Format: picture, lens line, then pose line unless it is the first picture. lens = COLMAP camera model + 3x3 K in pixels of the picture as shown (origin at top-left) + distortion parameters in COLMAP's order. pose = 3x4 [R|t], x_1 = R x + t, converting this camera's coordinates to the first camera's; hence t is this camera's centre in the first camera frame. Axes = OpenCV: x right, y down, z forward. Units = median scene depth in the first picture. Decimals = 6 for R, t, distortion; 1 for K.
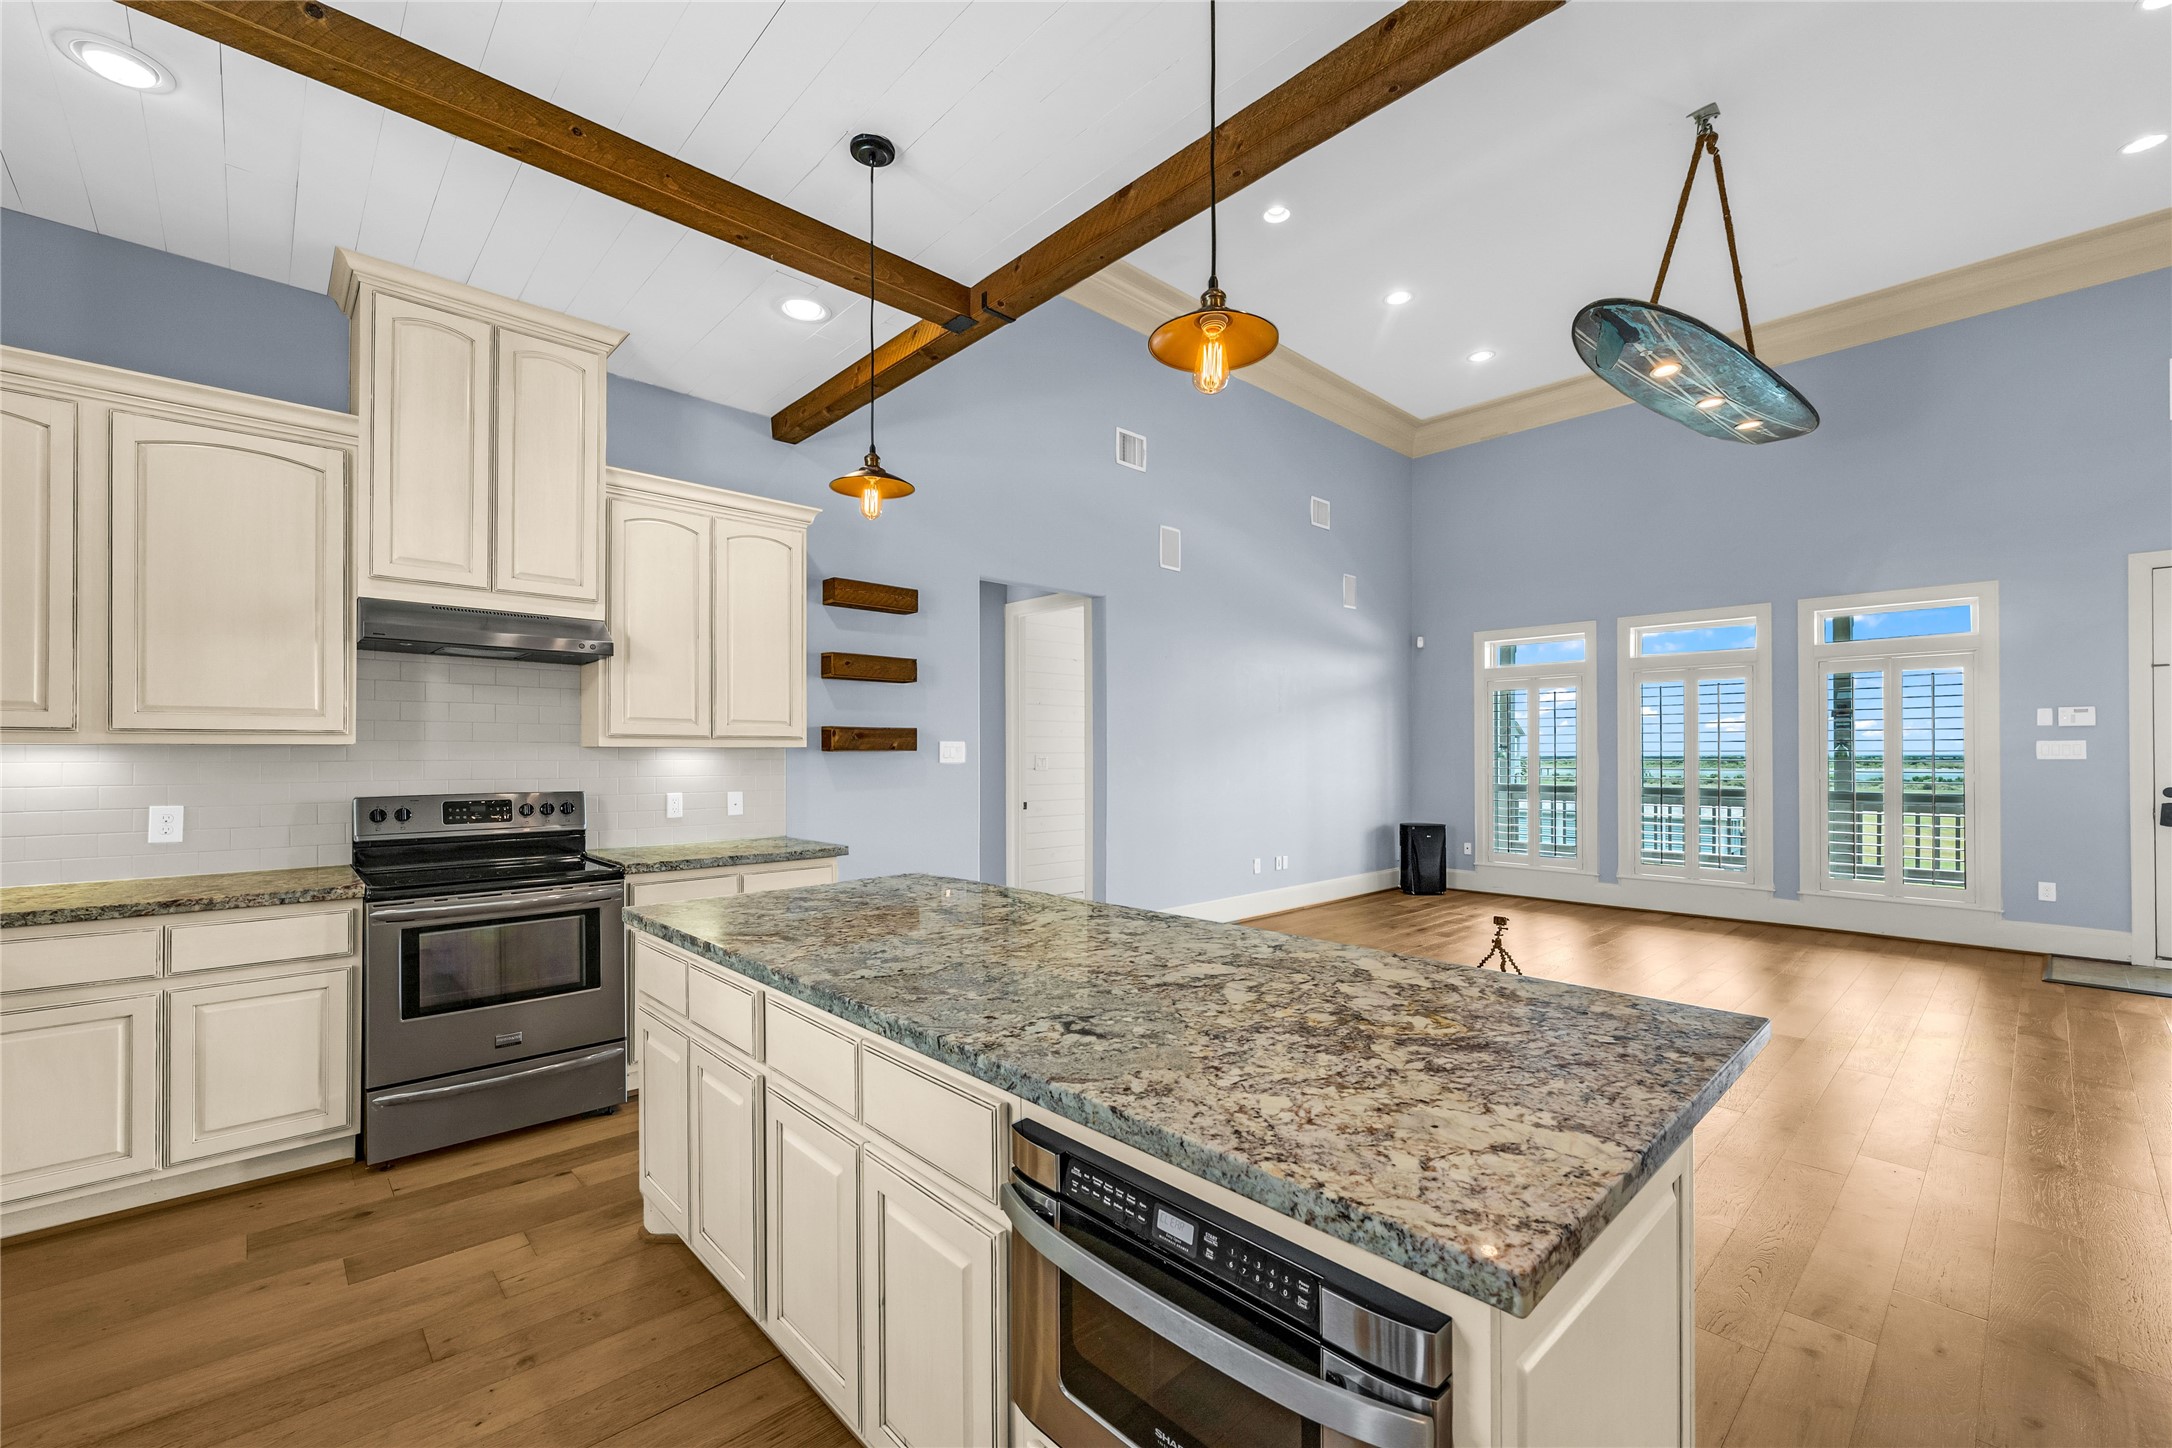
lens RADIAL K [[877.2, 0, 1069.4], [0, 877.2, 749.1], [0, 0, 1]] dist [-0.000056, -0.000105]
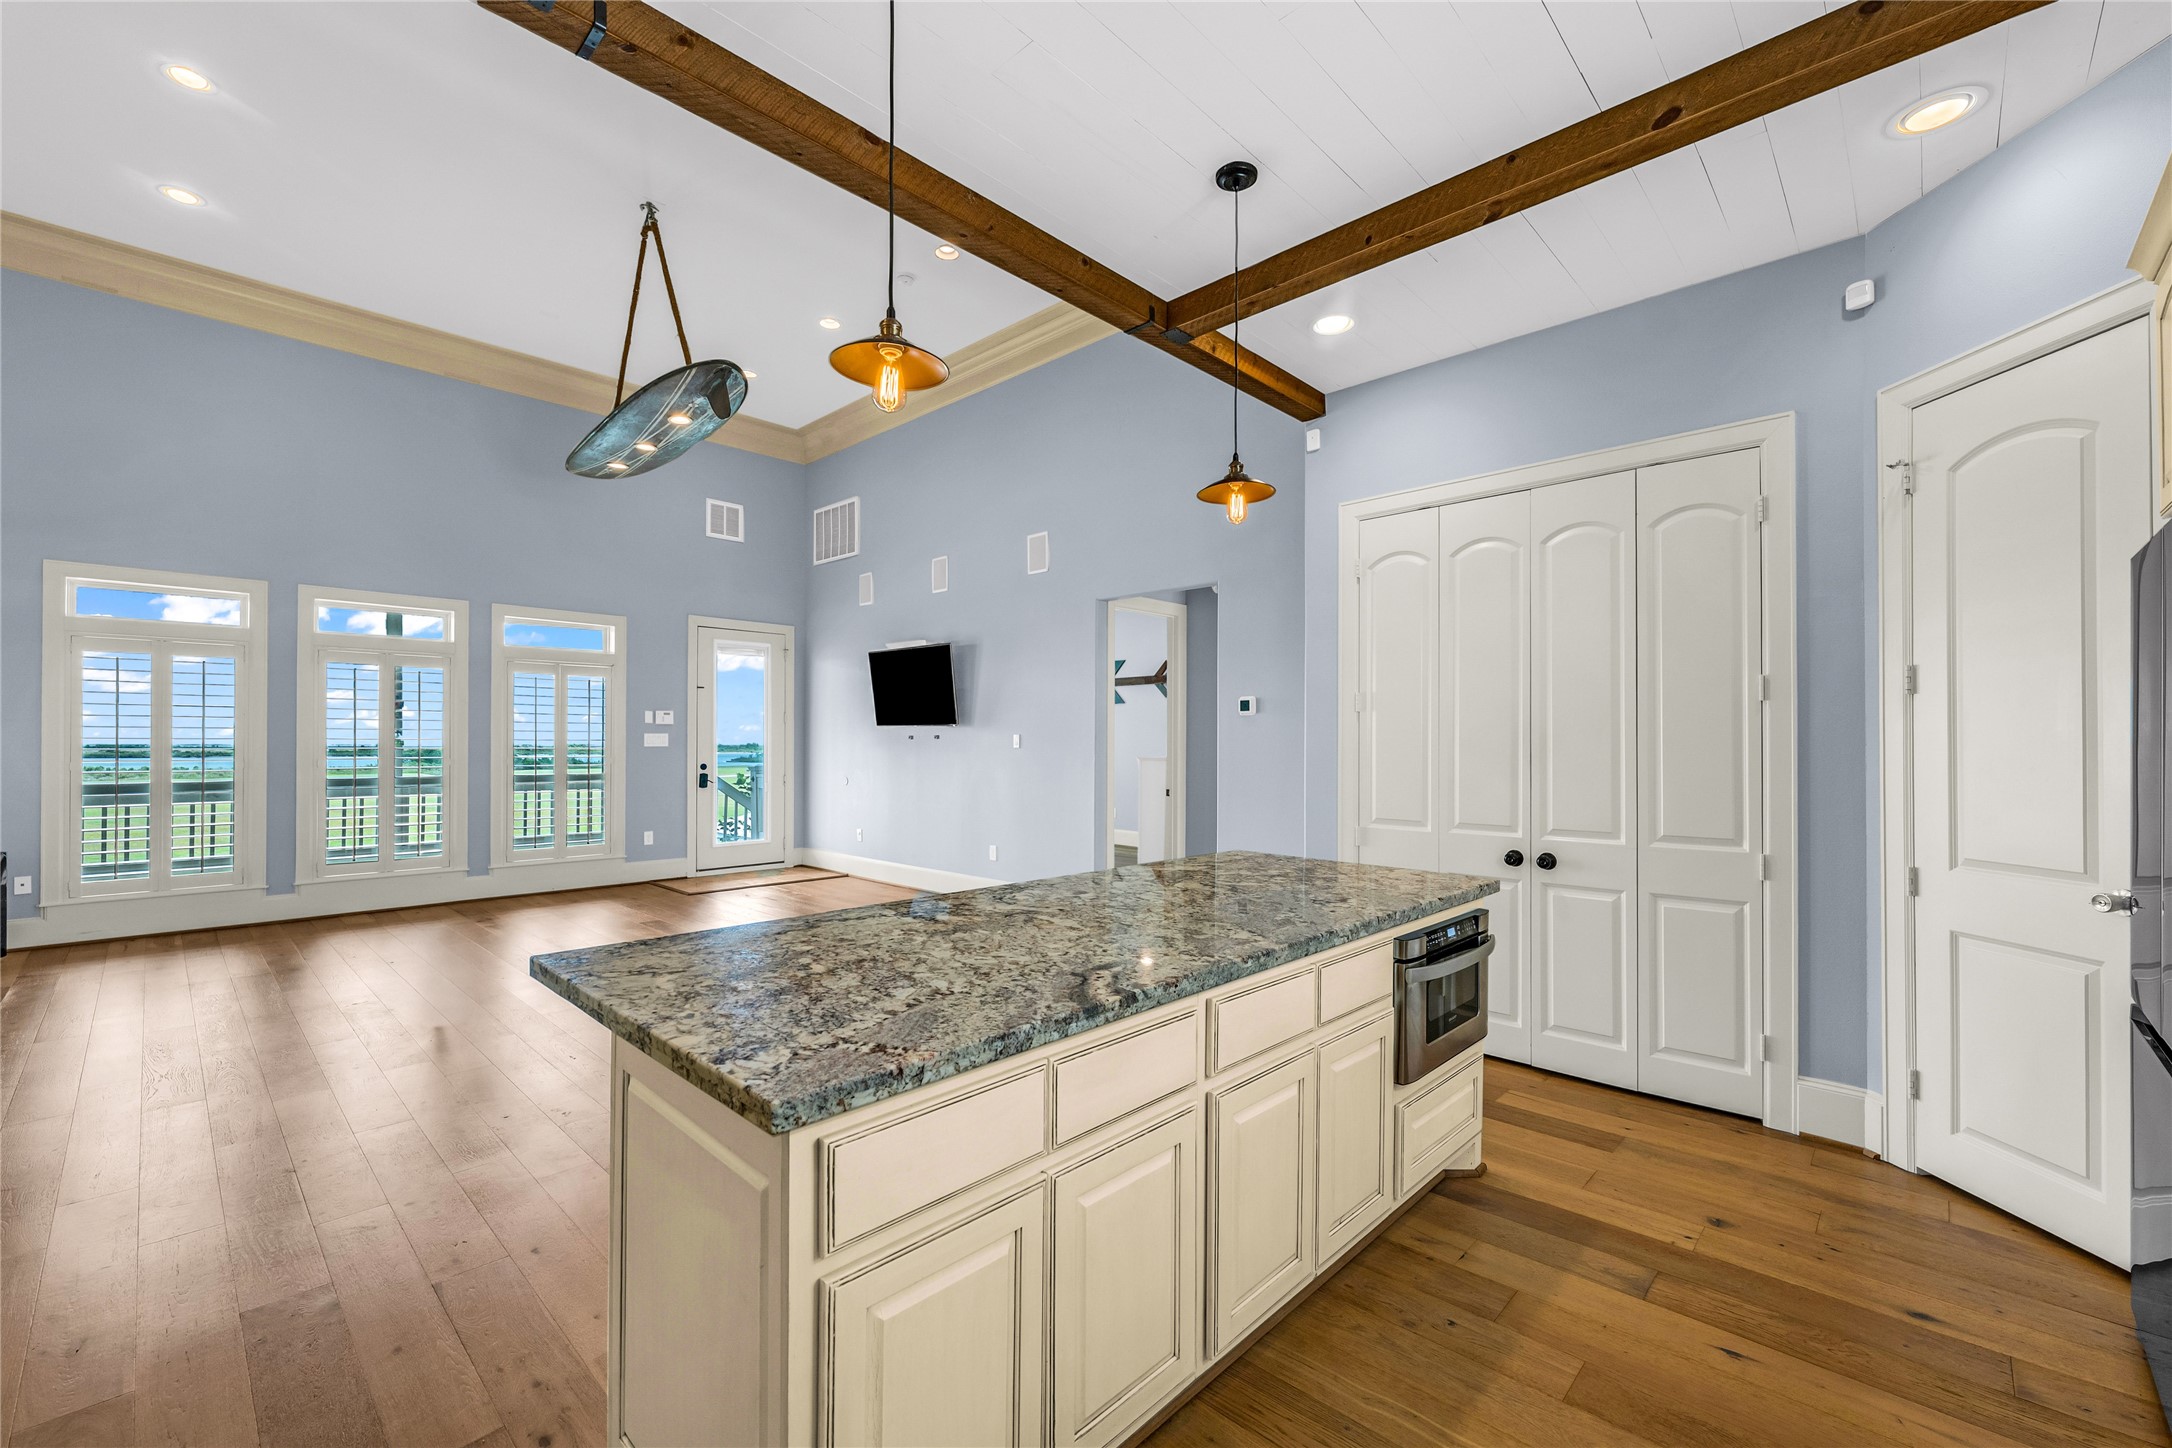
lens RADIAL K [[897.5, 0, 1078.9], [0, 897.5, 735.2], [0, 0, 1]] dist [0.001106, 0.000123]
pose [[-0.068040, 0.009961, 0.997633, -0.477329], [-0.008534, 0.999908, -0.010565, 0.003343], [-0.997646, -0.009233, -0.067948, 0.466076]]
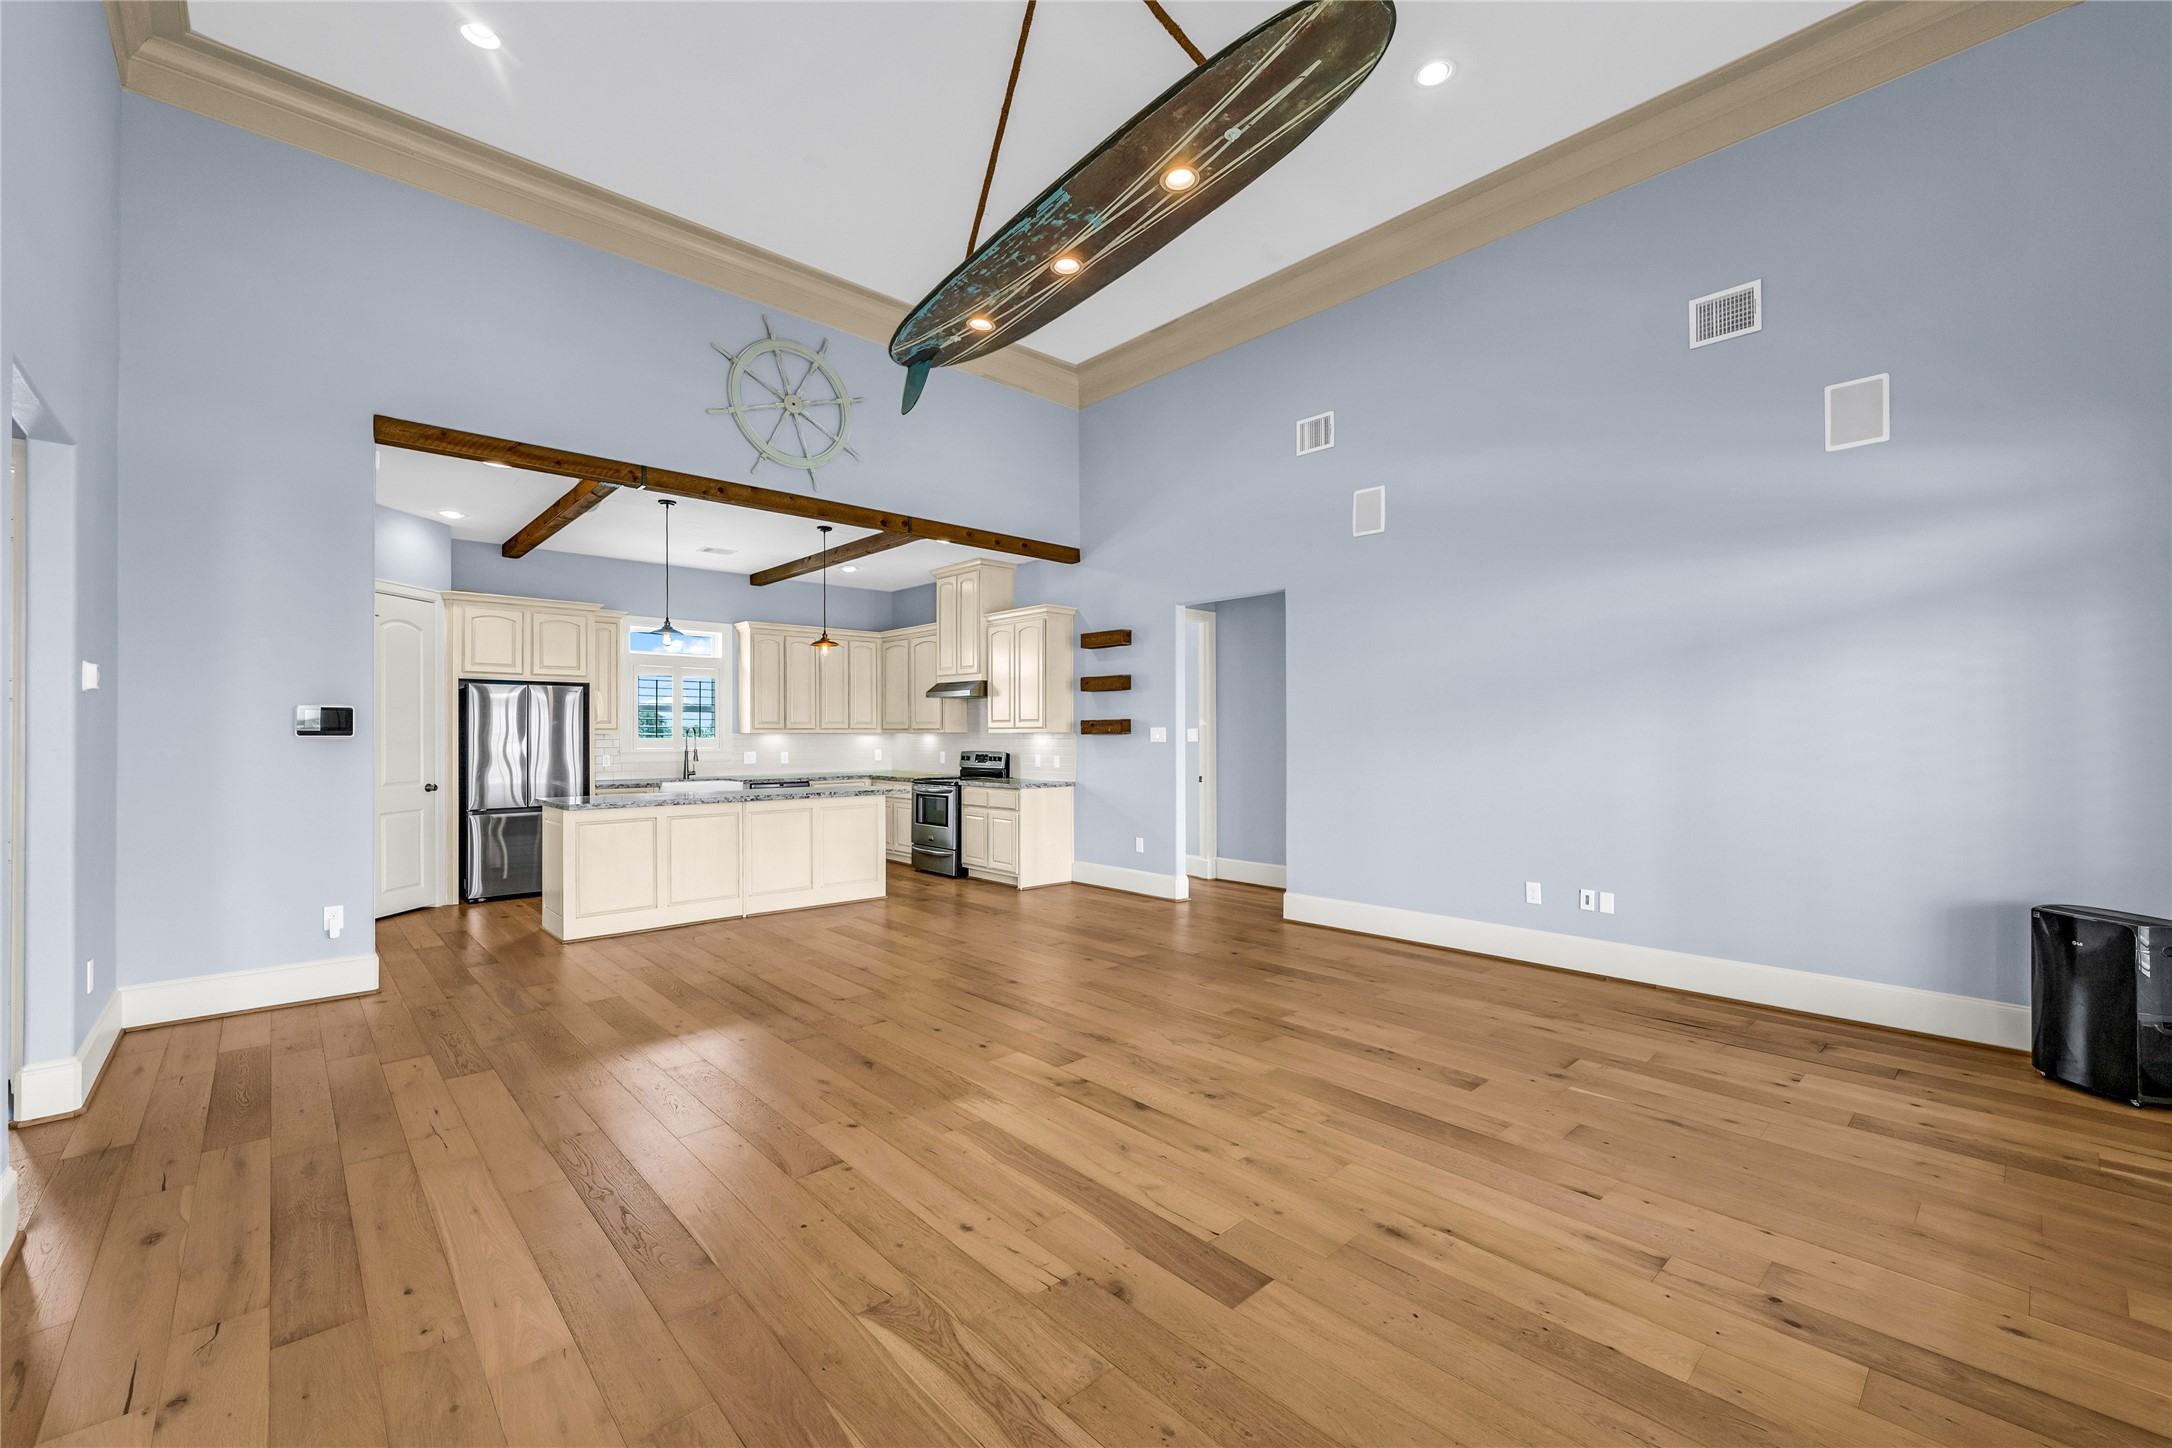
lens RADIAL K [[871.3, 0, 1105.4], [0, 871.3, 729.5], [0, 0, 1]] dist [0.002369, 0.000057]
pose [[0.027840, -0.004554, -0.999602, 1.363274], [0.007392, 0.999963, -0.004350, 0.000426], [0.999585, -0.007268, 0.027873, 0.938586]]
